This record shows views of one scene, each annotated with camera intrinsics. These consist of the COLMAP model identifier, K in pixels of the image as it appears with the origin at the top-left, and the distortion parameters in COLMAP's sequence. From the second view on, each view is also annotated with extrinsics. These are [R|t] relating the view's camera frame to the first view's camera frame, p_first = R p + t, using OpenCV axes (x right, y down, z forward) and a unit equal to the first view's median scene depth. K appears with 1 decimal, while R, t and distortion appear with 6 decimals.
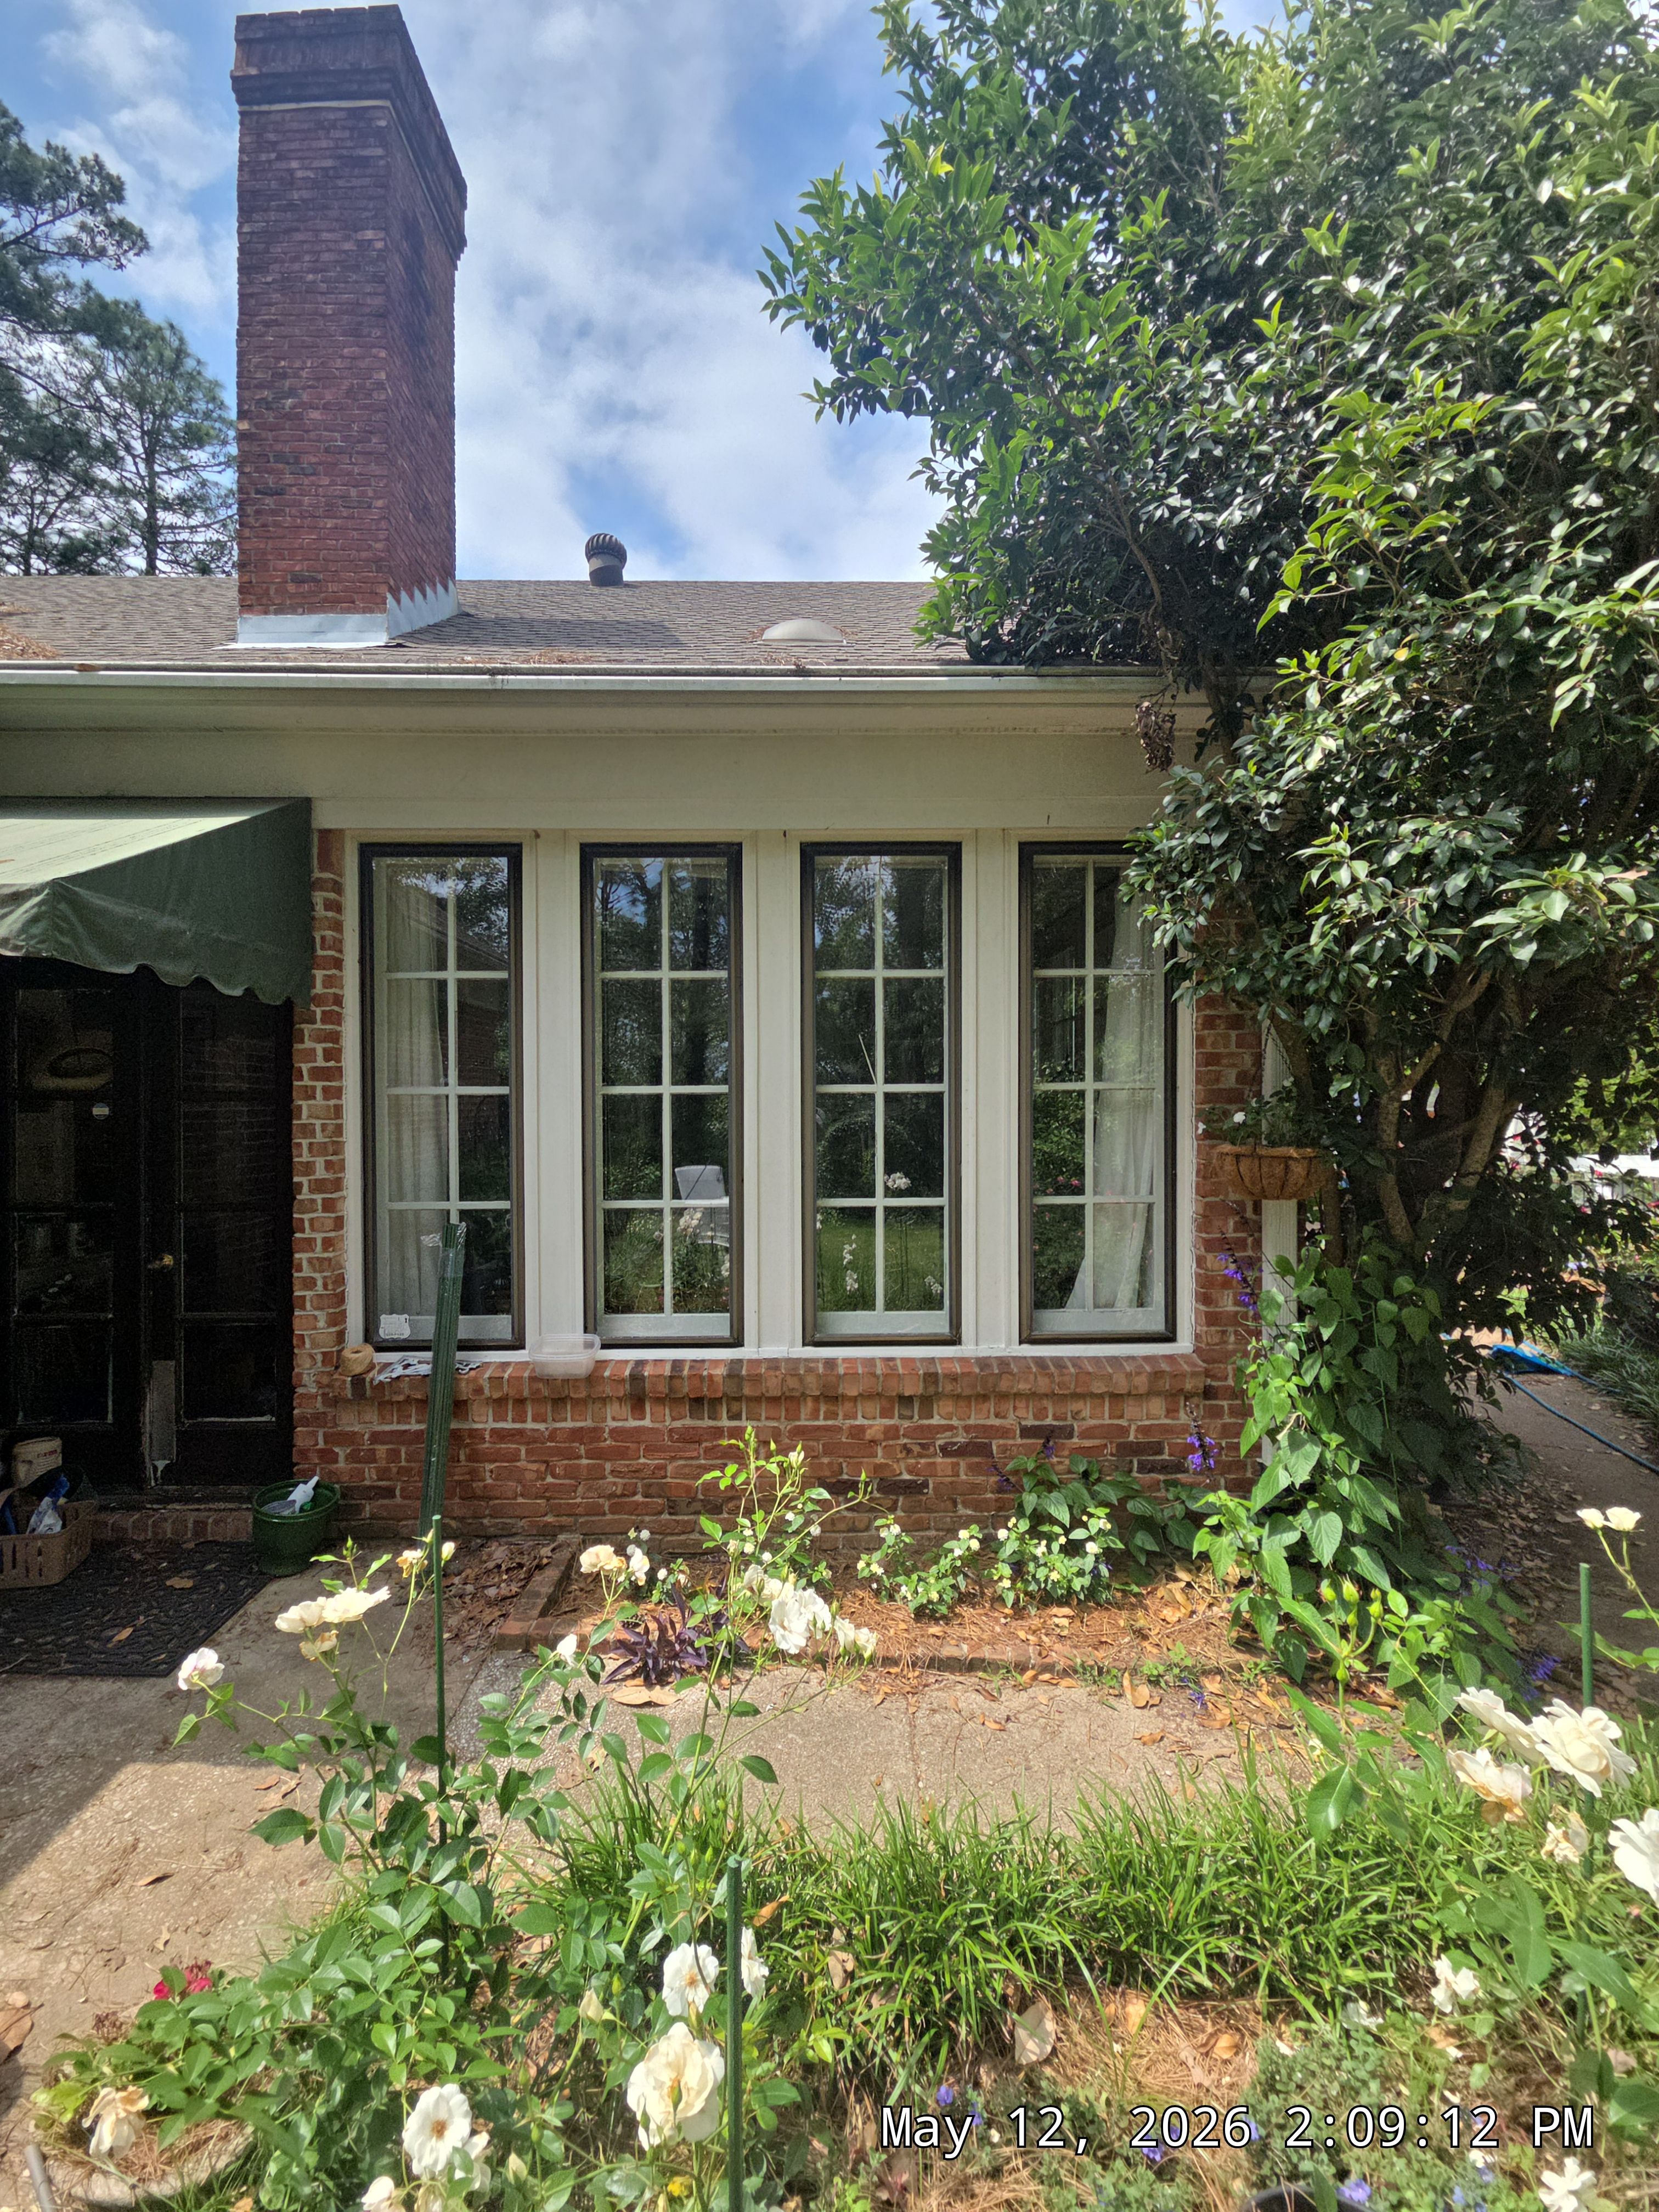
lens RADIAL K [[914.0, 0, 829.5], [0, 914.0, 1106.0], [0, 0, 1]] dist [0.017066, -0.006327]
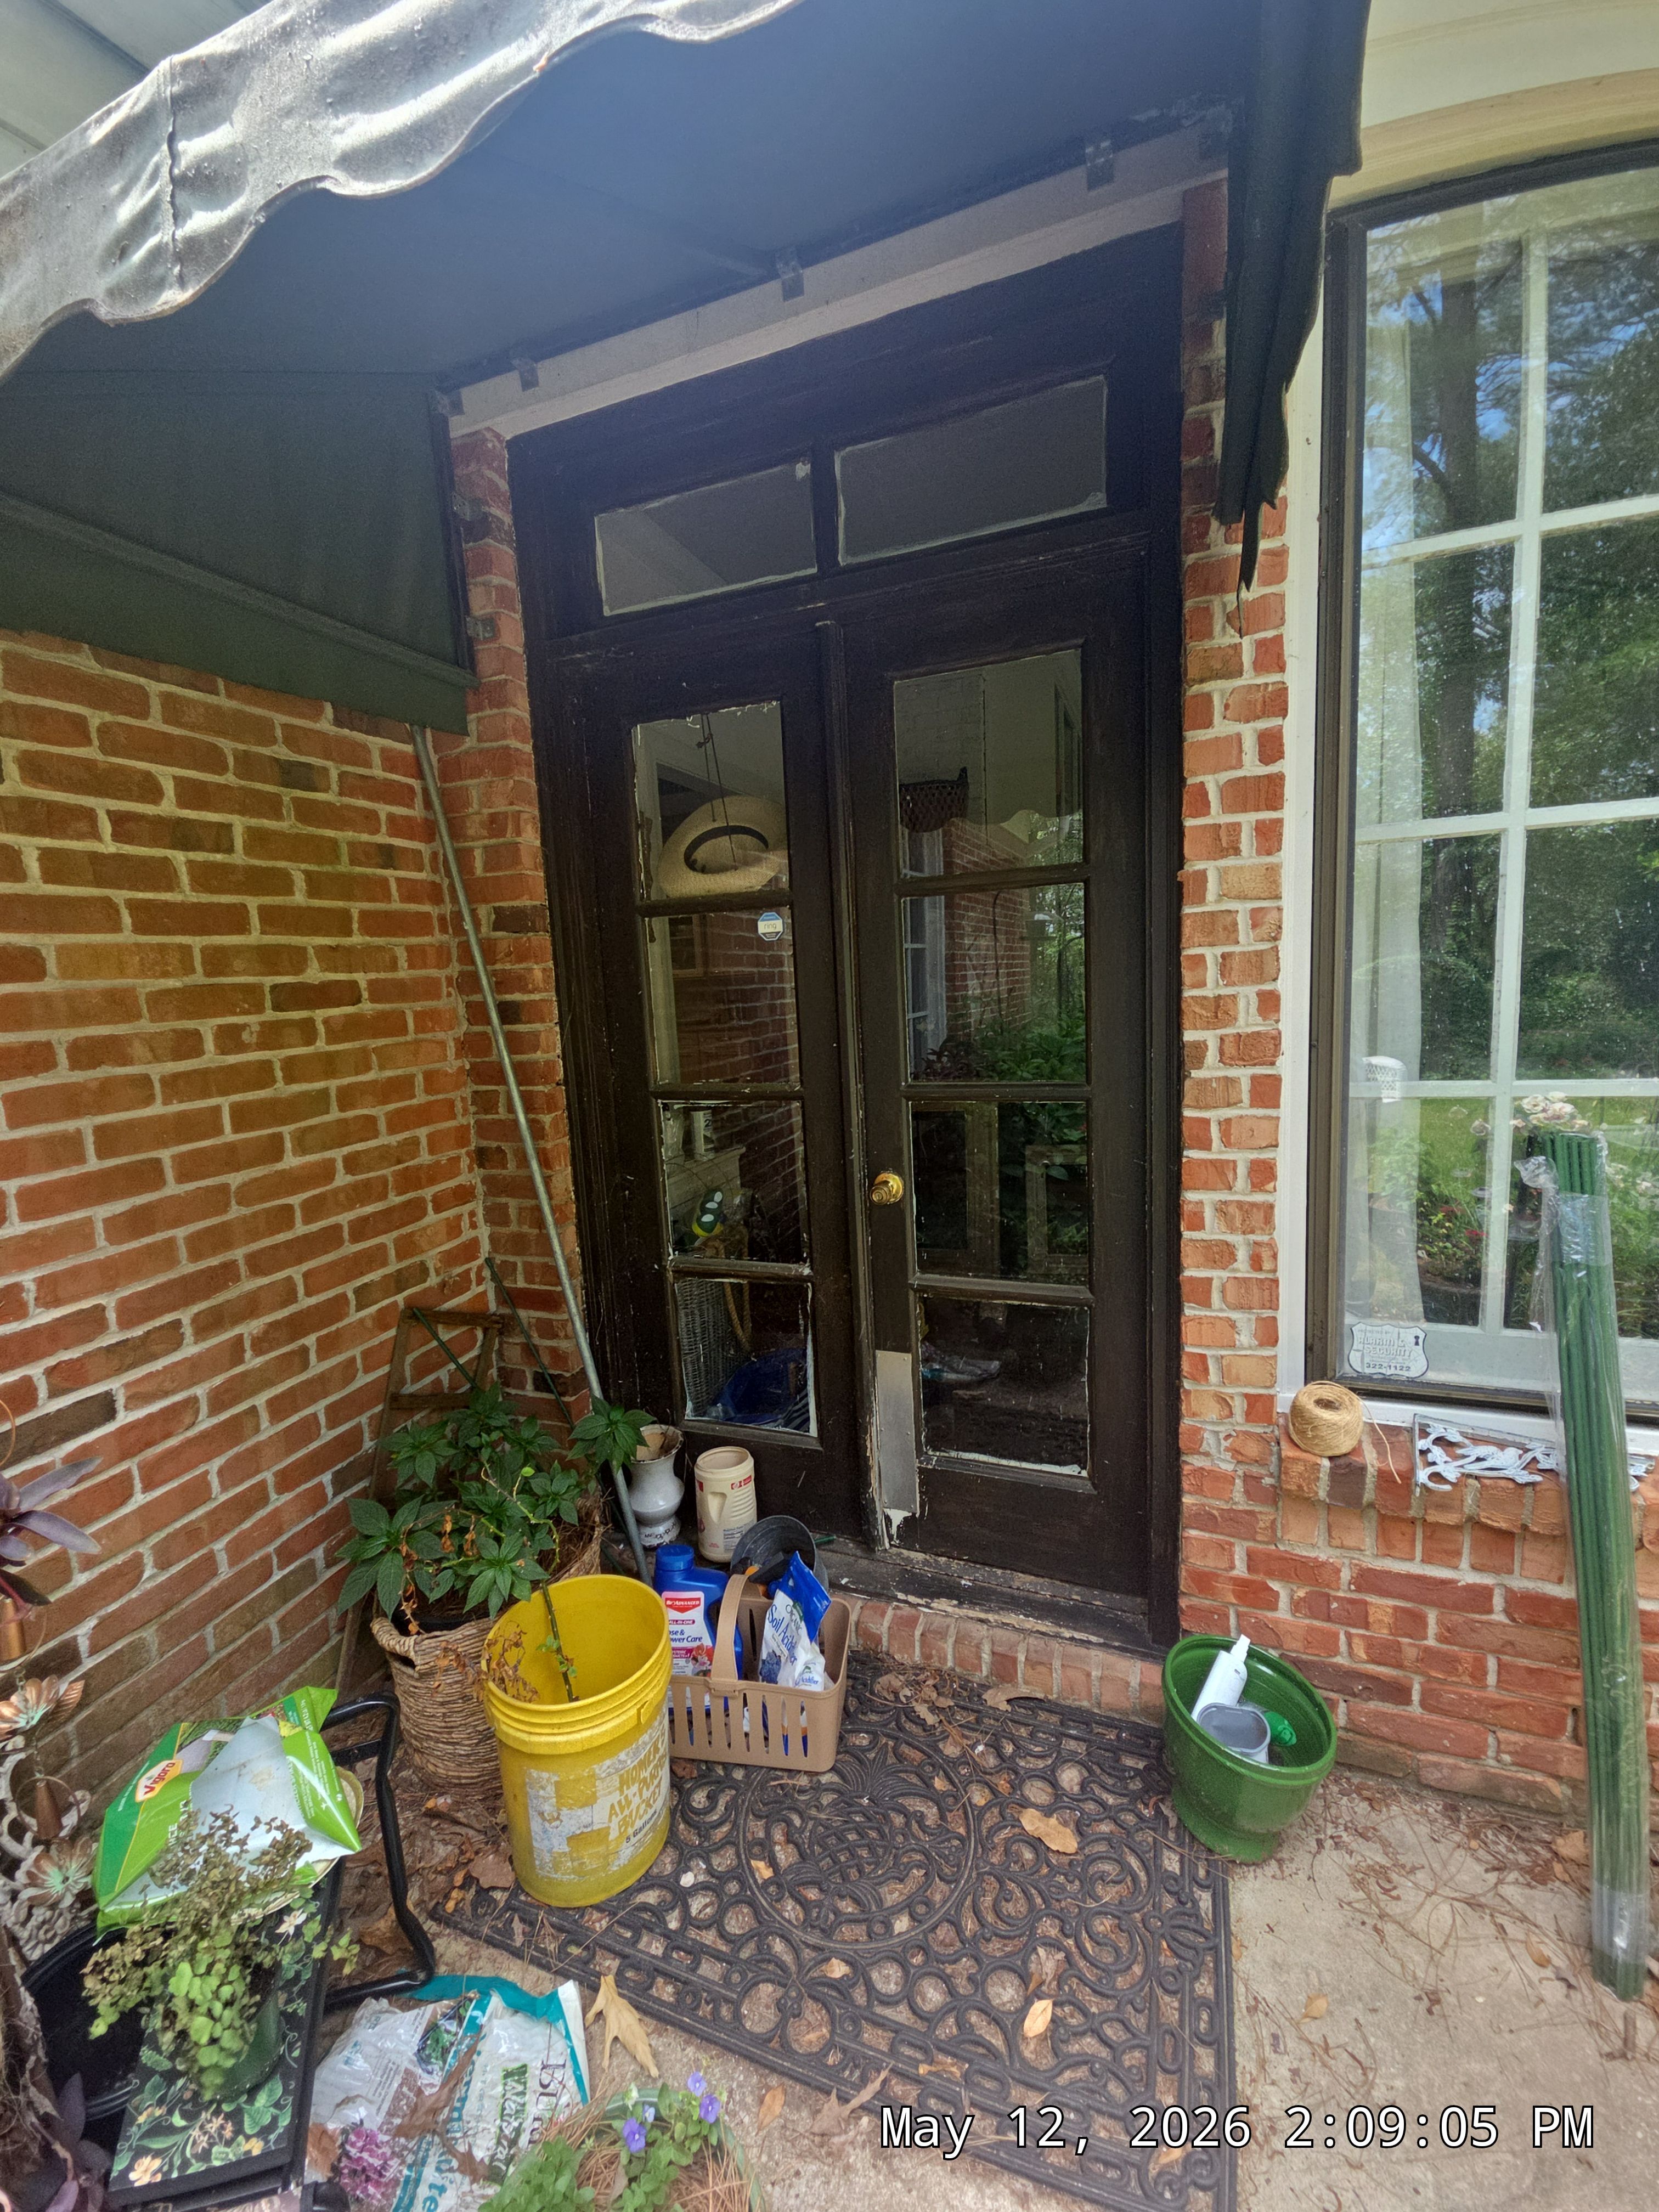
lens RADIAL K [[914.0, 0, 829.5], [0, 914.0, 1106.0], [0, 0, 1]] dist [0.017066, -0.006327]
pose [[0.926817, 0.006332, -0.375459, -0.574637], [0.047861, 0.989712, 0.134833, 0.043587], [0.372450, -0.142936, 0.916979, 0.500663]]
